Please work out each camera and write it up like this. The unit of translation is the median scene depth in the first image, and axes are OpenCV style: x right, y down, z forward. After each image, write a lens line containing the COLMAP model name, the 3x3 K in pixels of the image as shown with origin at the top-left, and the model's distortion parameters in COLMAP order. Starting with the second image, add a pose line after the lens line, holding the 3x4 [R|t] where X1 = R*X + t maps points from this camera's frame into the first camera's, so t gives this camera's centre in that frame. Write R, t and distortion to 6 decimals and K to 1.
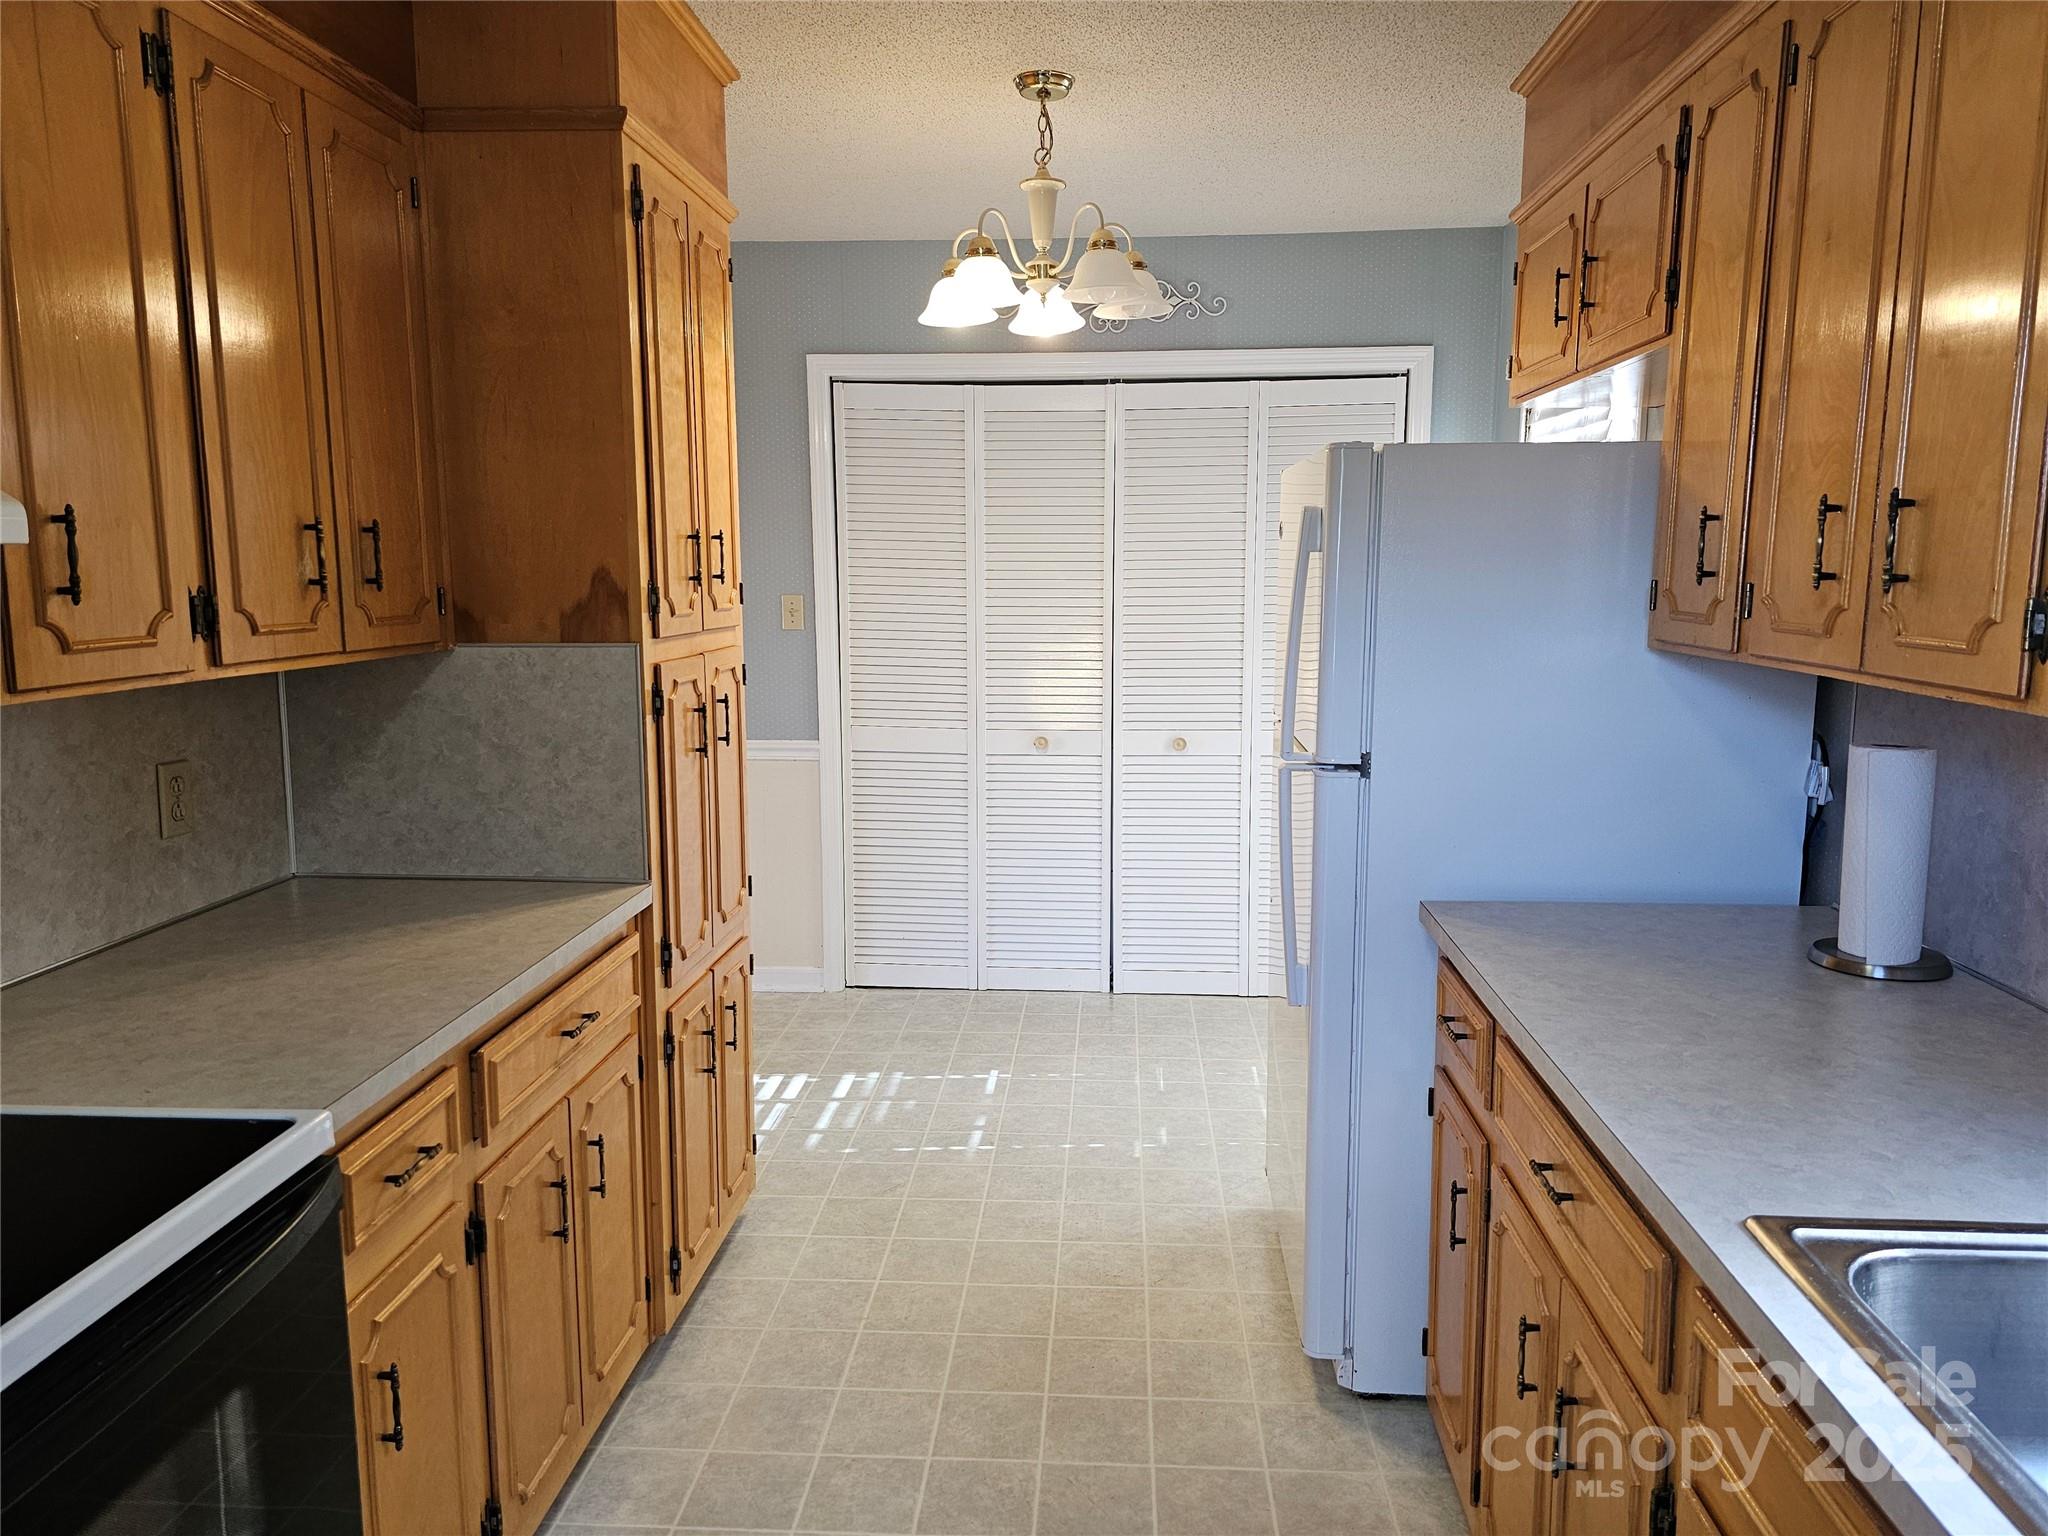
lens RADIAL K [[1382.6, 0, 1024.0], [0, 1382.6, 768.0], [0, 0, 1]] dist [0.061439, -0.066519]
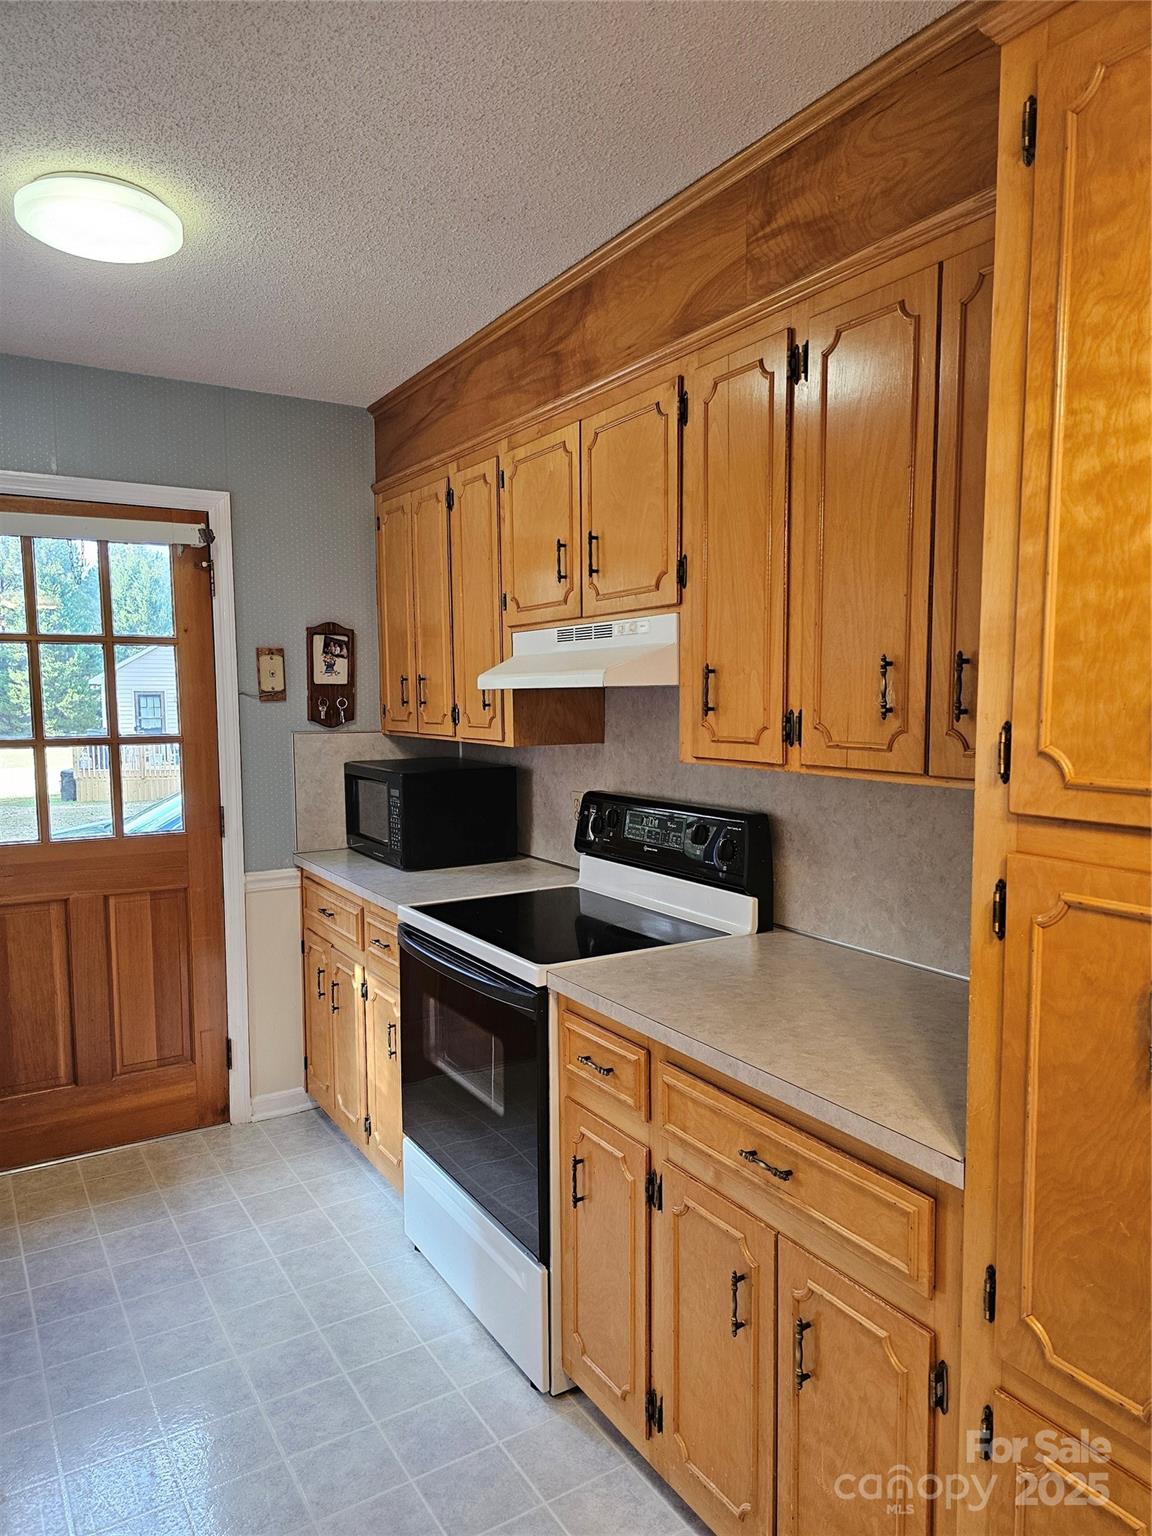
lens RADIAL K [[1036.9, 0, 601.4], [0, 1036.9, 784.8], [0, 0, 1]] dist [0.061439, -0.066519]
pose [[-0.809268, 0.059000, -0.584470, 0.221636], [-0.079338, 0.974850, 0.208261, -0.258070], [0.582058, 0.214910, -0.784234, 1.708494]]
